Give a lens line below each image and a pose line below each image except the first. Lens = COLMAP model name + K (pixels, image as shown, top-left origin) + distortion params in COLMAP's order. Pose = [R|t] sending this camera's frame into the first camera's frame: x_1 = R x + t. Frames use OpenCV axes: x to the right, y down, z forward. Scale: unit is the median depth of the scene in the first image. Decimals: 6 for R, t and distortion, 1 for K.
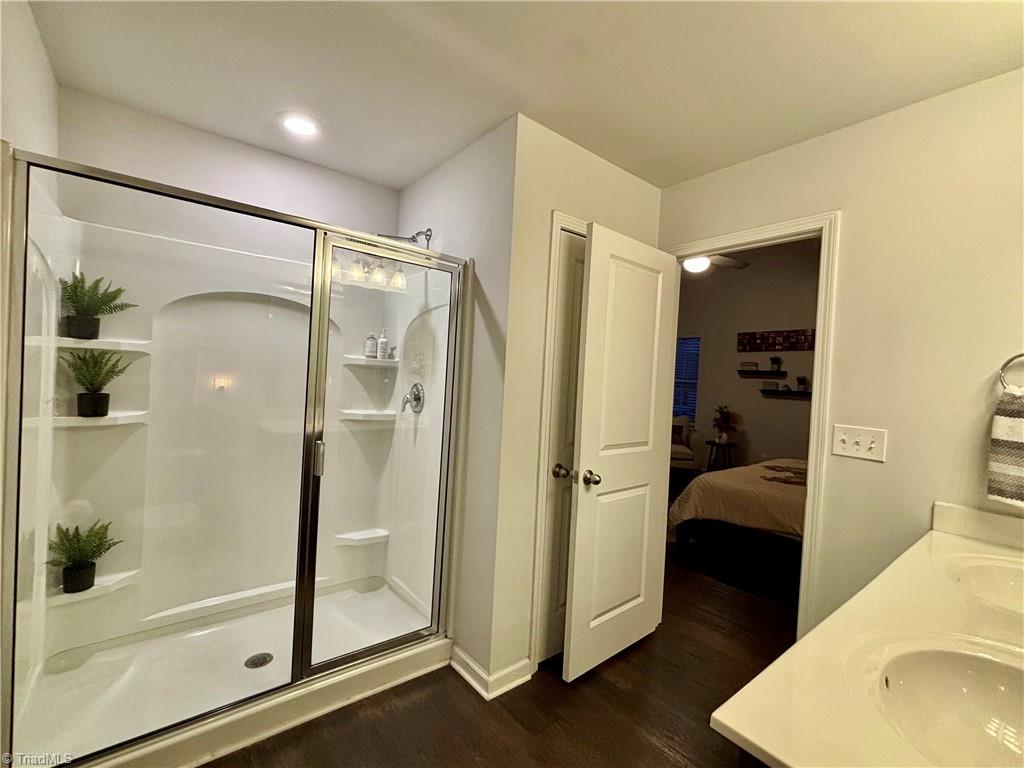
lens RADIAL K [[448.4, 0, 508.7], [0, 448.4, 383.0], [0, 0, 1]] dist [0.003209, -0.001401]
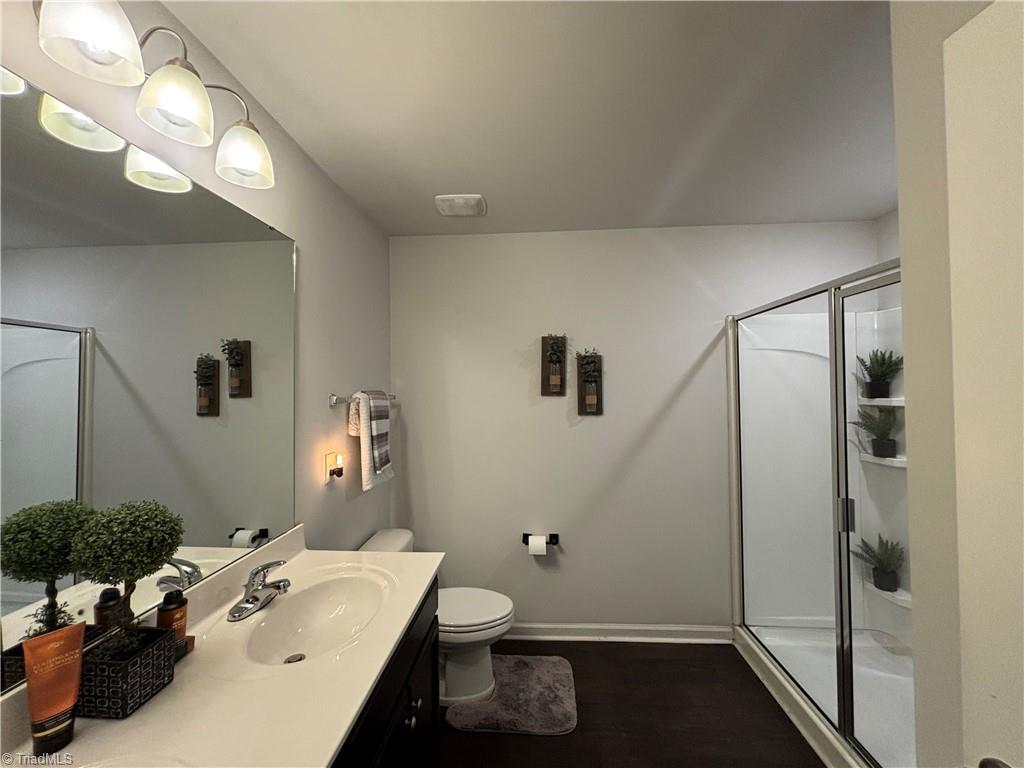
lens RADIAL K [[409.2, 0, 508.1], [0, 409.2, 380.0], [0, 0, 1]] dist [-0.000328, -0.000518]
pose [[-0.663140, -0.066196, -0.745562, 0.675266], [-0.052246, 0.997746, -0.042117, -0.039793], [0.746670, 0.011023, -0.665104, 0.932379]]
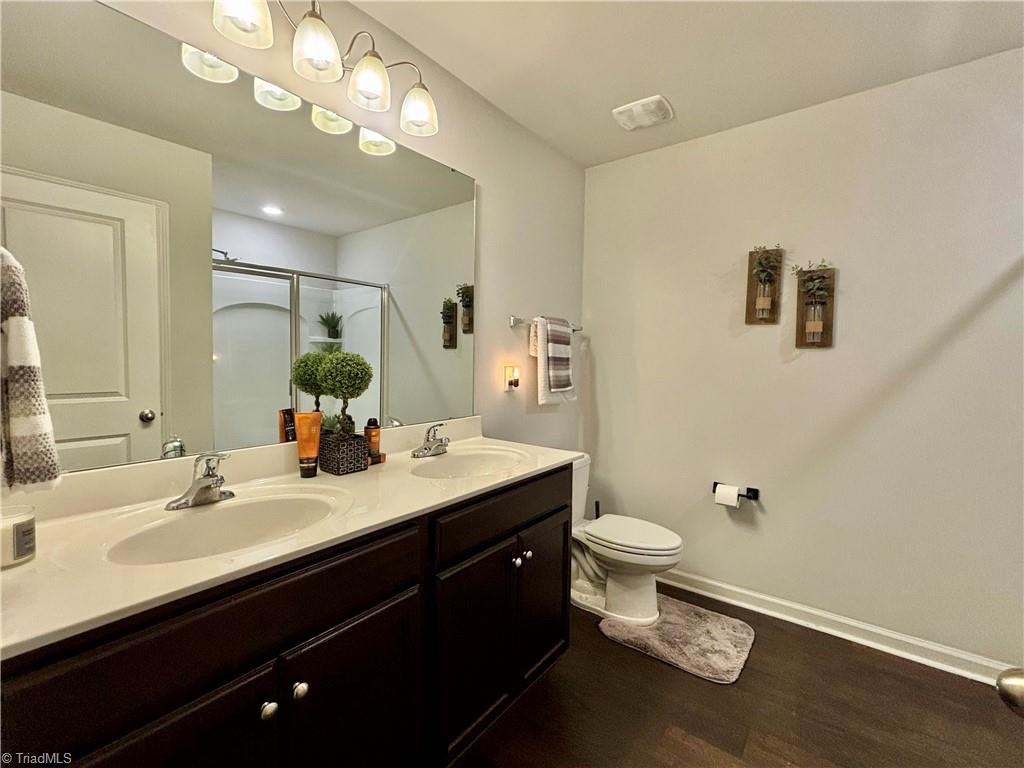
lens RADIAL K [[448.4, 0, 515.3], [0, 448.4, 382.2], [0, 0, 1]] dist [0.003209, -0.001401]
pose [[-0.966695, -0.061484, -0.248435, 0.517197], [-0.078562, 0.995137, 0.059416, 0.075577], [0.243574, 0.076954, -0.966825, 1.155860]]
